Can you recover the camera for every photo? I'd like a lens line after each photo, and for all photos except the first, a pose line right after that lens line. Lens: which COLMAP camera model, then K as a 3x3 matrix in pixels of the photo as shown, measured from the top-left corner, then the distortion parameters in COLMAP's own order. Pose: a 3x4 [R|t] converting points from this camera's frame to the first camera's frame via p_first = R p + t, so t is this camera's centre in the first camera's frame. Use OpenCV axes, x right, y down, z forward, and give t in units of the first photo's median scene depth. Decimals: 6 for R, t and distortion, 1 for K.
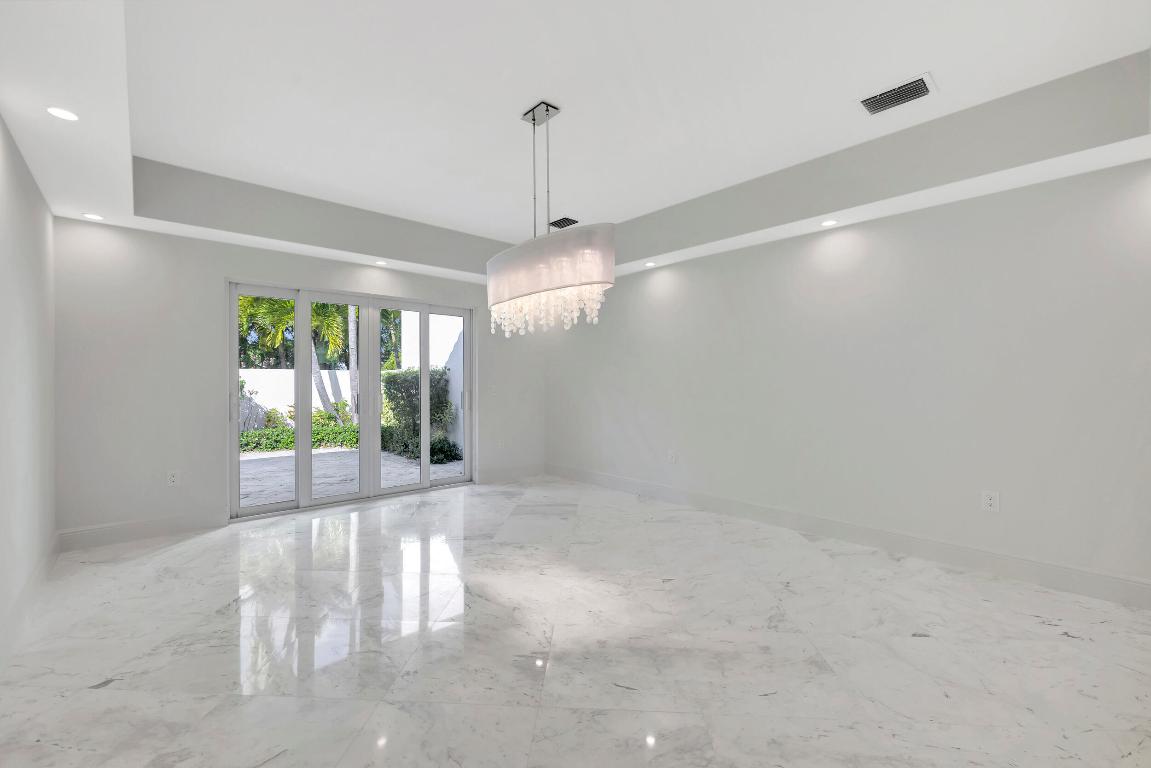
lens RADIAL K [[489.1, 0, 575.5], [0, 489.1, 384.0], [0, 0, 1]] dist [0.020728, -0.000146]
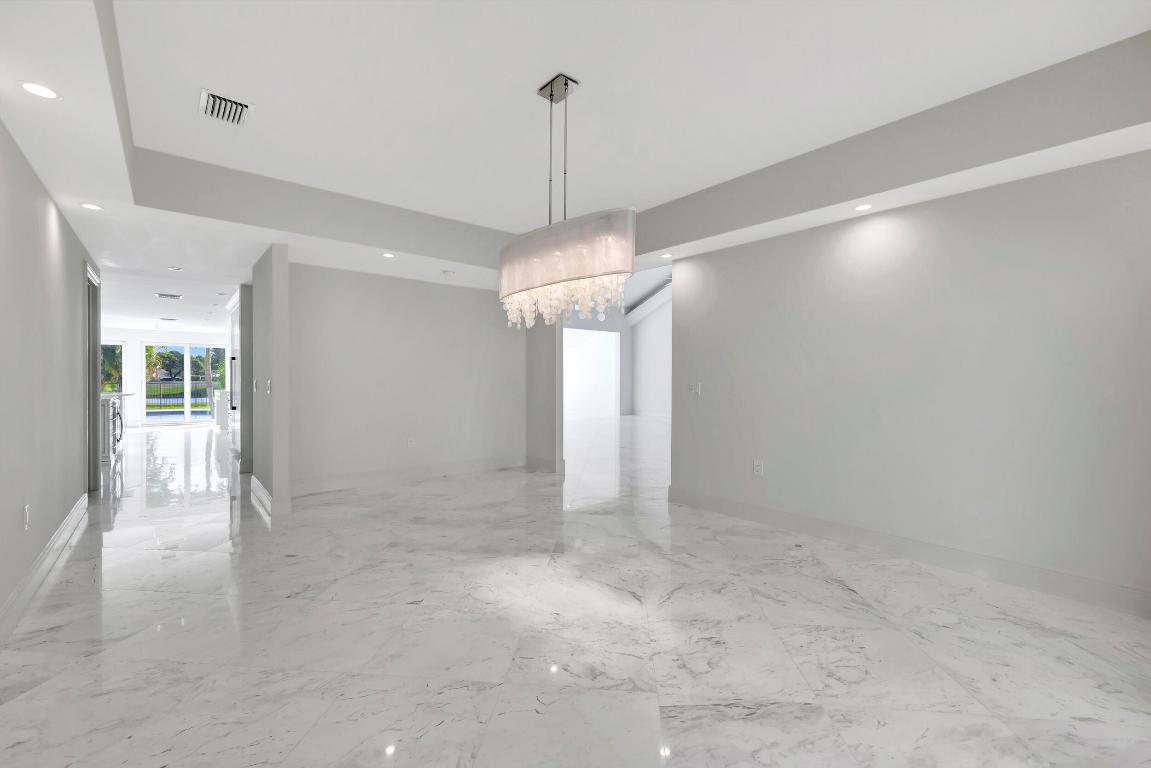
lens RADIAL K [[489.1, 0, 575.5], [0, 489.1, 384.0], [0, 0, 1]] dist [0.020728, -0.000146]
pose [[-0.999475, -0.002545, 0.032301, -0.141561], [-0.002094, 0.999900, 0.014008, -0.006527], [-0.032333, 0.013933, -0.999380, 2.051480]]
